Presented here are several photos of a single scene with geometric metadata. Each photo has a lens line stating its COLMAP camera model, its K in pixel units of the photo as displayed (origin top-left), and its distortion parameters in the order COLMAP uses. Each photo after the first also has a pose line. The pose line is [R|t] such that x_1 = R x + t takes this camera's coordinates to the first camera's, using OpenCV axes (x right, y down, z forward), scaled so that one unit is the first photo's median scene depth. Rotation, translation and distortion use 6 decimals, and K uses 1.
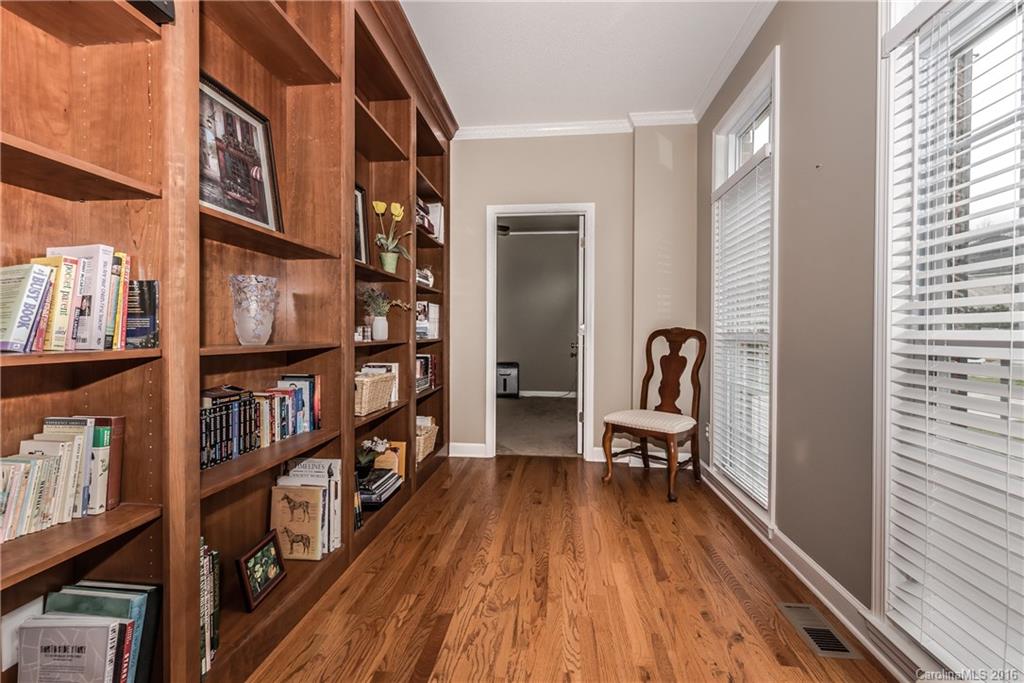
lens RADIAL K [[444.6, 0, 503.2], [0, 444.6, 338.4], [0, 0, 1]] dist [-0.007617, 0.000576]
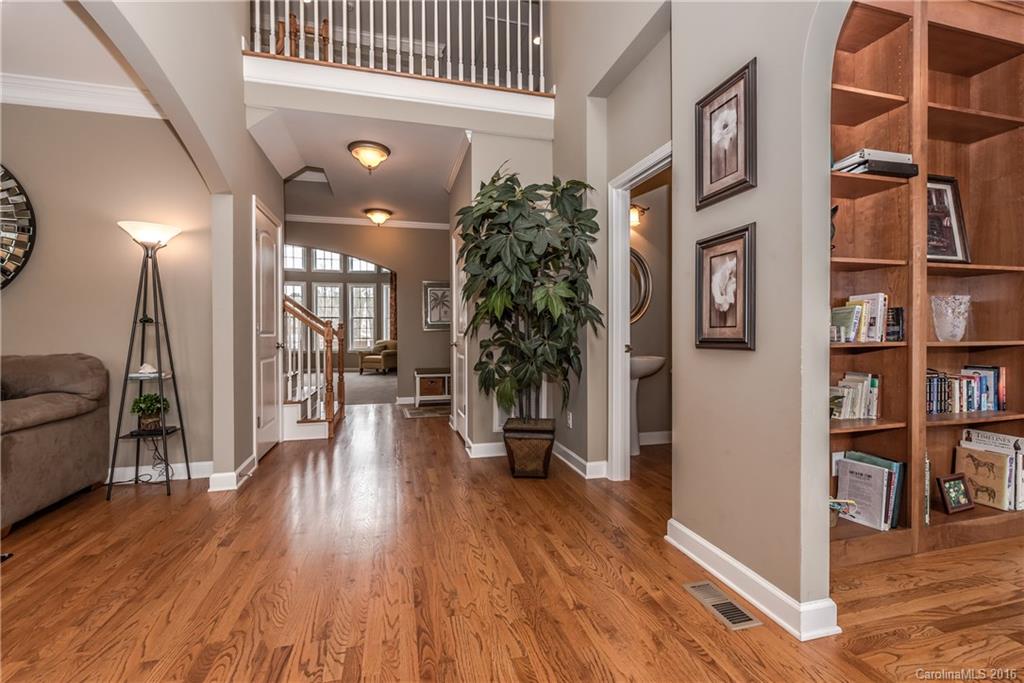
lens RADIAL K [[444.6, 0, 503.2], [0, 444.6, 338.4], [0, 0, 1]] dist [-0.007617, 0.000576]
pose [[0.372349, 0.002616, -0.928089, 0.241927], [-0.004035, 0.999991, 0.001200, 0.008511], [0.928084, 0.003298, 0.372357, -0.890323]]
